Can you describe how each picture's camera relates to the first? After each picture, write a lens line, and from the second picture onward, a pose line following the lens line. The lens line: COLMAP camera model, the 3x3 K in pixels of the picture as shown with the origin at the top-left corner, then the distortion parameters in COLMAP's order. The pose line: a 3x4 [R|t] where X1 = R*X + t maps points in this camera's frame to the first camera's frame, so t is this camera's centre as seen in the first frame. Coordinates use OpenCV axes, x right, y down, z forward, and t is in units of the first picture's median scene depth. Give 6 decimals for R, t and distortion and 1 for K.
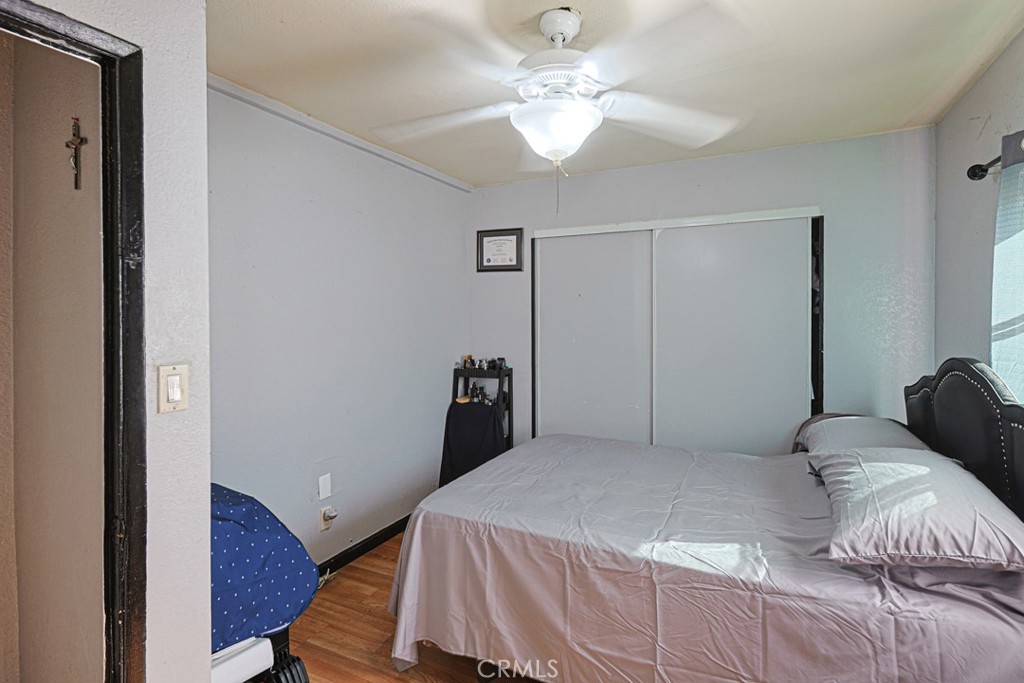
lens RADIAL K [[500.3, 0, 512.1], [0, 500.3, 316.0], [0, 0, 1]] dist [-0.117391, -0.000048]
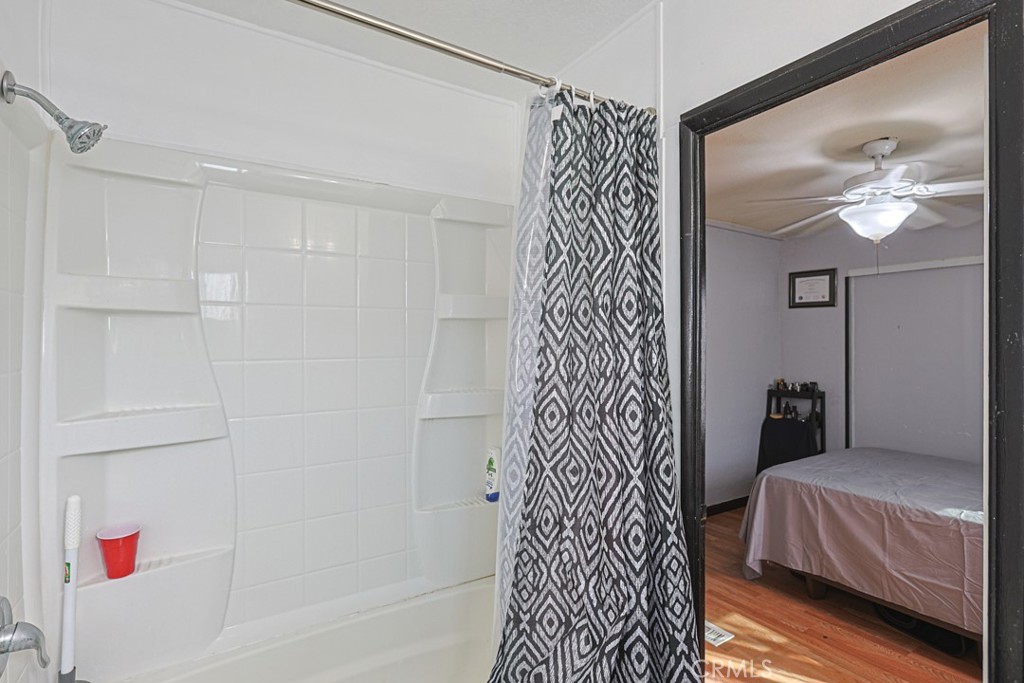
lens RADIAL K [[497.3, 0, 506.6], [0, 497.3, 338.3], [0, 0, 1]] dist [-0.002703, 0.000068]
pose [[0.856435, 0.002219, -0.516250, -0.084833], [-0.008380, 0.999919, -0.009604, -0.002266], [0.516187, 0.012552, 0.856384, -0.800777]]
